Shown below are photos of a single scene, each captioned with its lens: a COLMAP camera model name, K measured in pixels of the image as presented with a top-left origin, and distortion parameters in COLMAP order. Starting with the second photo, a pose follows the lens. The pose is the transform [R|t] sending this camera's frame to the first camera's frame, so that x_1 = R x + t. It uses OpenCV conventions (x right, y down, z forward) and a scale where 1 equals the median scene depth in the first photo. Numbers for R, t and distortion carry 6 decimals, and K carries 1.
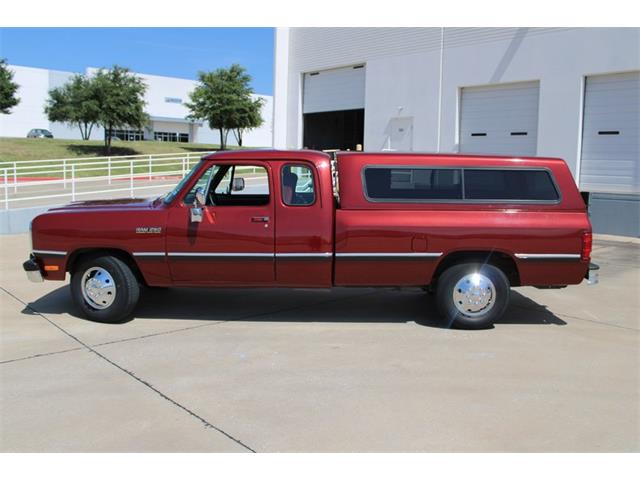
lens RADIAL K [[678.7, 0, 320.0], [0, 678.7, 240.0], [0, 0, 1]] dist [-0.128067, 0.145414]
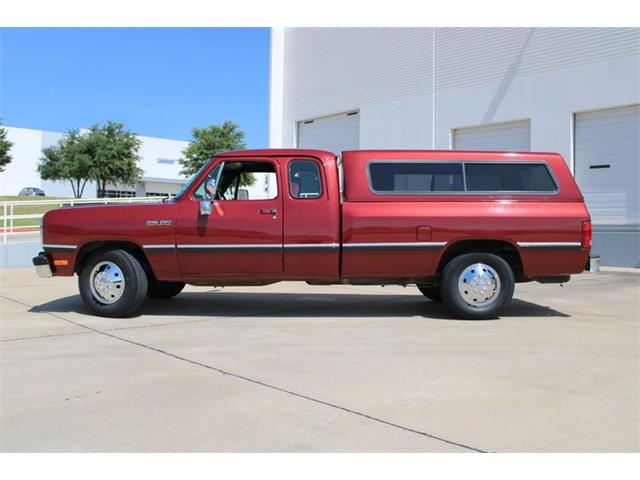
lens RADIAL K [[693.1, 0, 320.0], [0, 693.1, 240.0], [0, 0, 1]] dist [-0.129086, 0.147050]
pose [[0.999800, -0.010349, 0.017104, -0.027826], [0.012278, 0.993079, -0.116807, 0.131366], [-0.015776, 0.116993, 0.993007, -0.033774]]
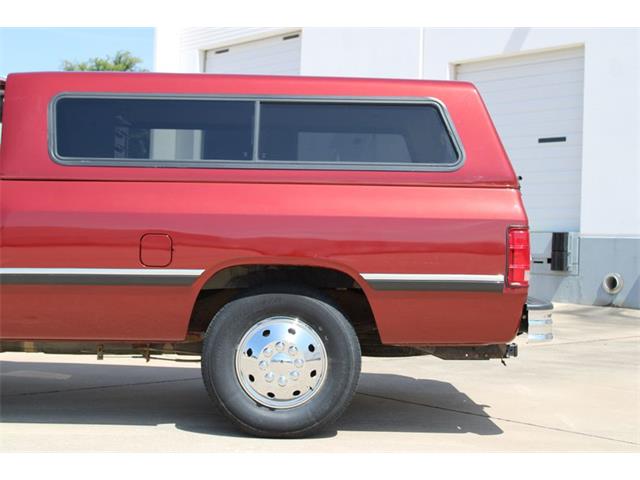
lens RADIAL K [[1069.2, 0, 382.9], [0, 1069.2, 239.9], [0, 0, 1]] dist [-0.008241, 0.094515]
pose [[0.999657, 0.007165, 0.025172, 0.277254], [-0.003835, 0.991518, -0.129914, 0.092714], [-0.025889, 0.129773, 0.991206, 0.243385]]
